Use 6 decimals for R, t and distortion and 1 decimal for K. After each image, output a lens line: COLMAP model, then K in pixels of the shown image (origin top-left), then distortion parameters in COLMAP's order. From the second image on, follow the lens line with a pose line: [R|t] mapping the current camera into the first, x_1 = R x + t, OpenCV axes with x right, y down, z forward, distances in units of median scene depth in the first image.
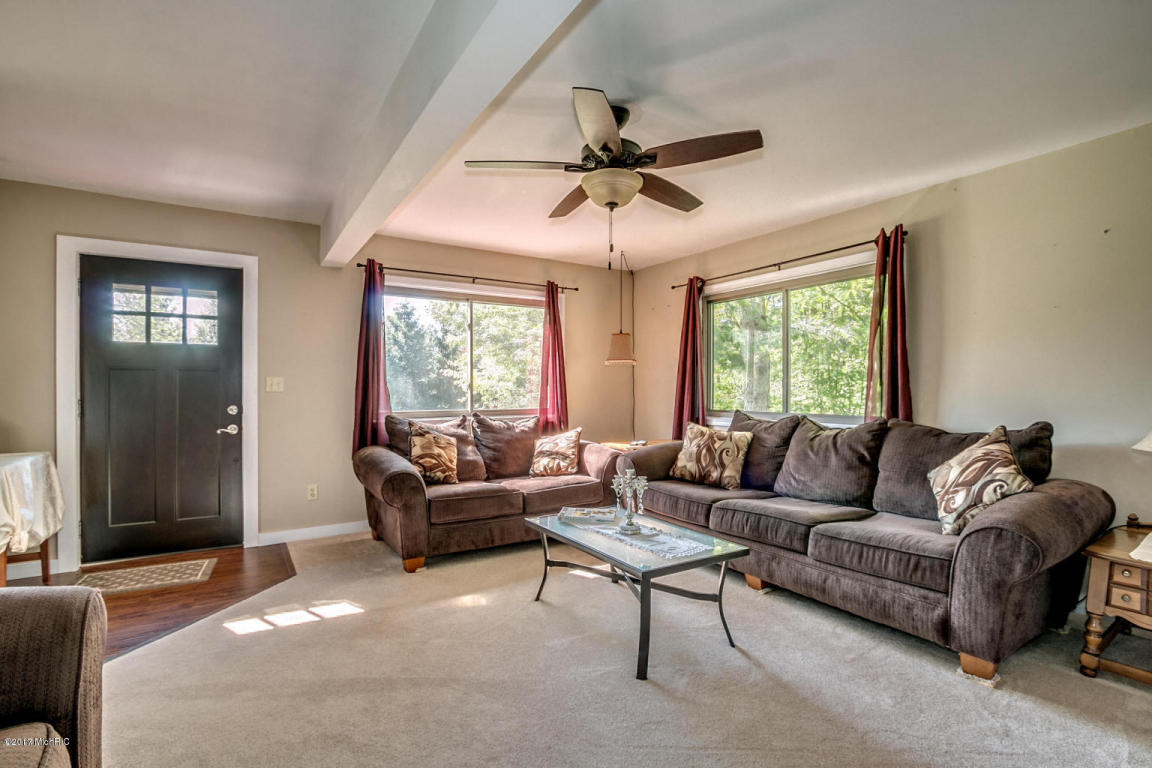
lens RADIAL K [[535.5, 0, 570.0], [0, 535.5, 387.7], [0, 0, 1]] dist [-0.019293, 0.000227]
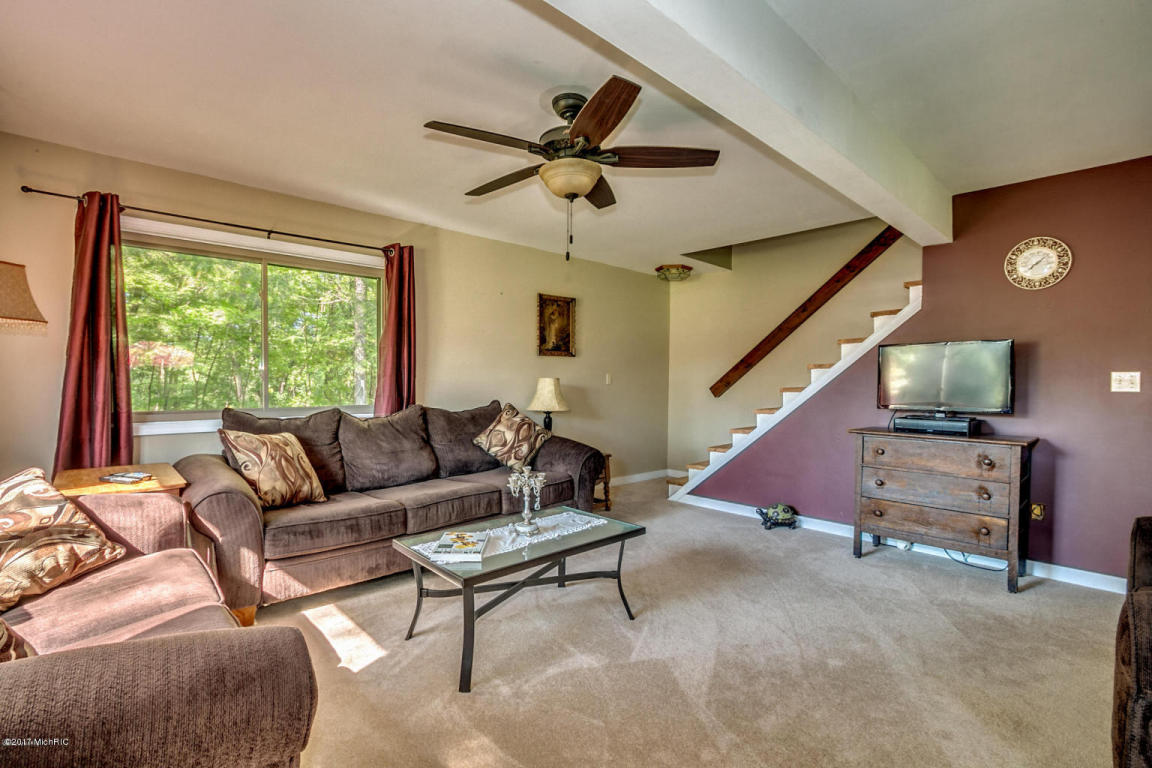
lens RADIAL K [[535.5, 0, 570.0], [0, 535.5, 387.7], [0, 0, 1]] dist [-0.019293, 0.000227]
pose [[-0.194838, -0.010404, 0.980780, -0.589561], [-0.002423, 0.999946, 0.010126, 0.004826], [-0.980832, -0.000403, -0.194853, 0.791289]]
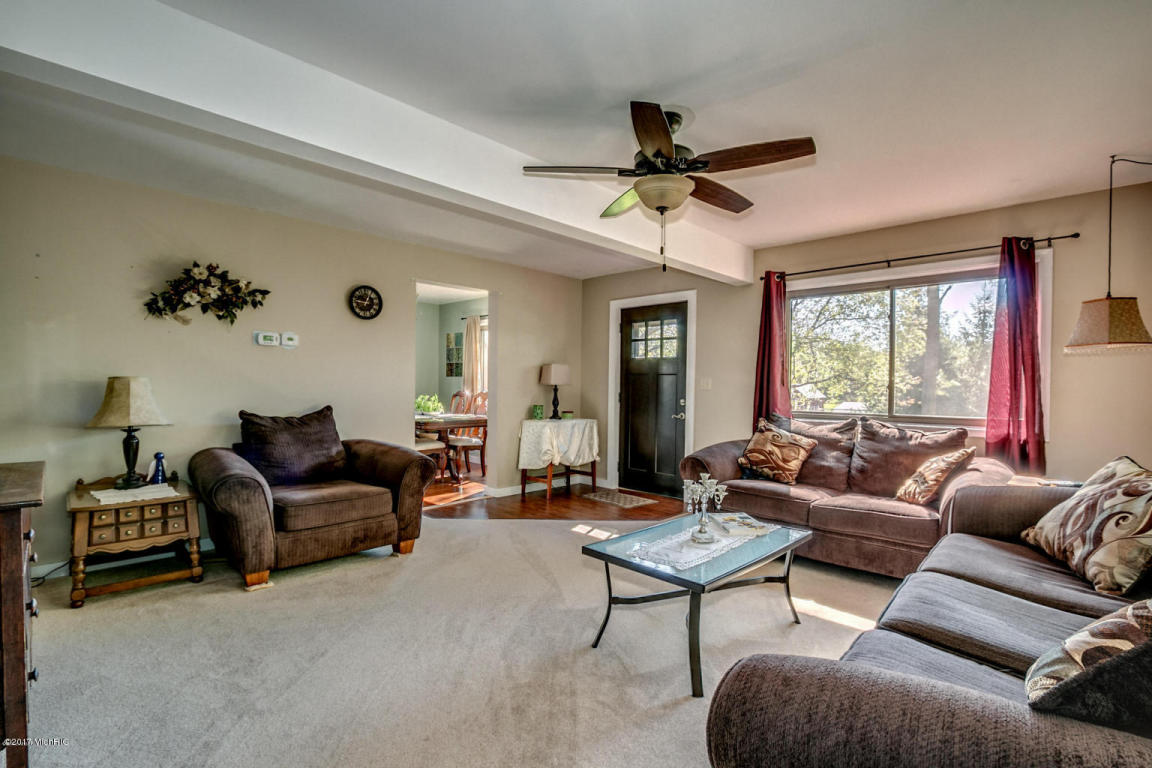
lens RADIAL K [[535.5, 0, 570.0], [0, 535.5, 387.7], [0, 0, 1]] dist [-0.019293, 0.000227]
pose [[0.222268, 0.007444, -0.974957, 0.685976], [-0.011879, 0.999917, 0.004927, 0.000103], [0.974913, 0.010486, 0.222338, 0.397071]]
